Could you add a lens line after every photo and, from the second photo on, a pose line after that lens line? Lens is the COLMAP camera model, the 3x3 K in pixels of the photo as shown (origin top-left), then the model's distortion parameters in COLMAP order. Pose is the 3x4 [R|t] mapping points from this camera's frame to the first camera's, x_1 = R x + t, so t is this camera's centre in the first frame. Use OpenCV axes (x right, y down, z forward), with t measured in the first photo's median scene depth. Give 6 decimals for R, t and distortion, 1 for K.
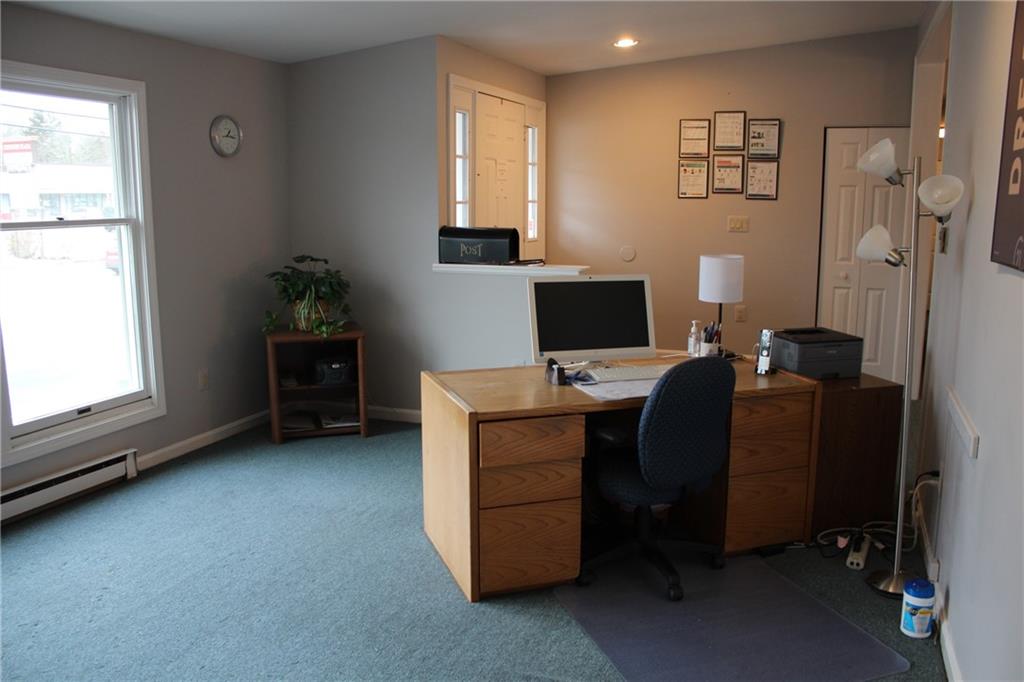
lens RADIAL K [[876.2, 0, 511.9], [0, 876.2, 341.2], [0, 0, 1]] dist [-0.010256, 0.016594]
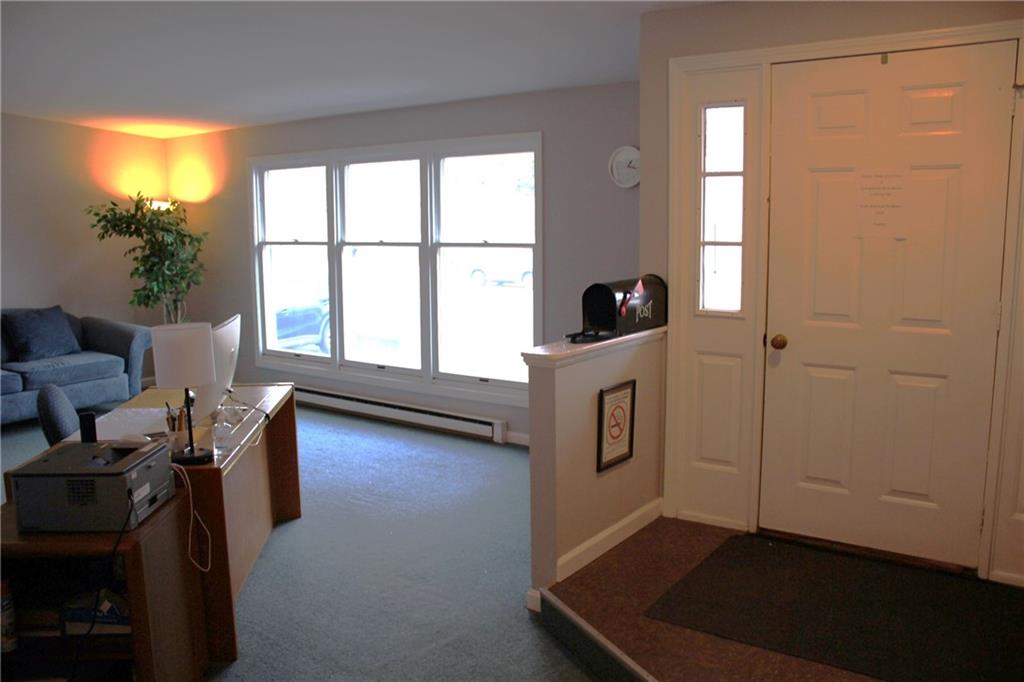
lens RADIAL K [[876.2, 0, 512.2], [0, 876.2, 341.3], [0, 0, 1]] dist [-0.010256, 0.016594]
pose [[-0.236902, 0.146971, -0.960353, 0.797894], [-0.149039, 0.971293, 0.185410, -0.237260], [0.960034, 0.187054, -0.208197, 1.284705]]
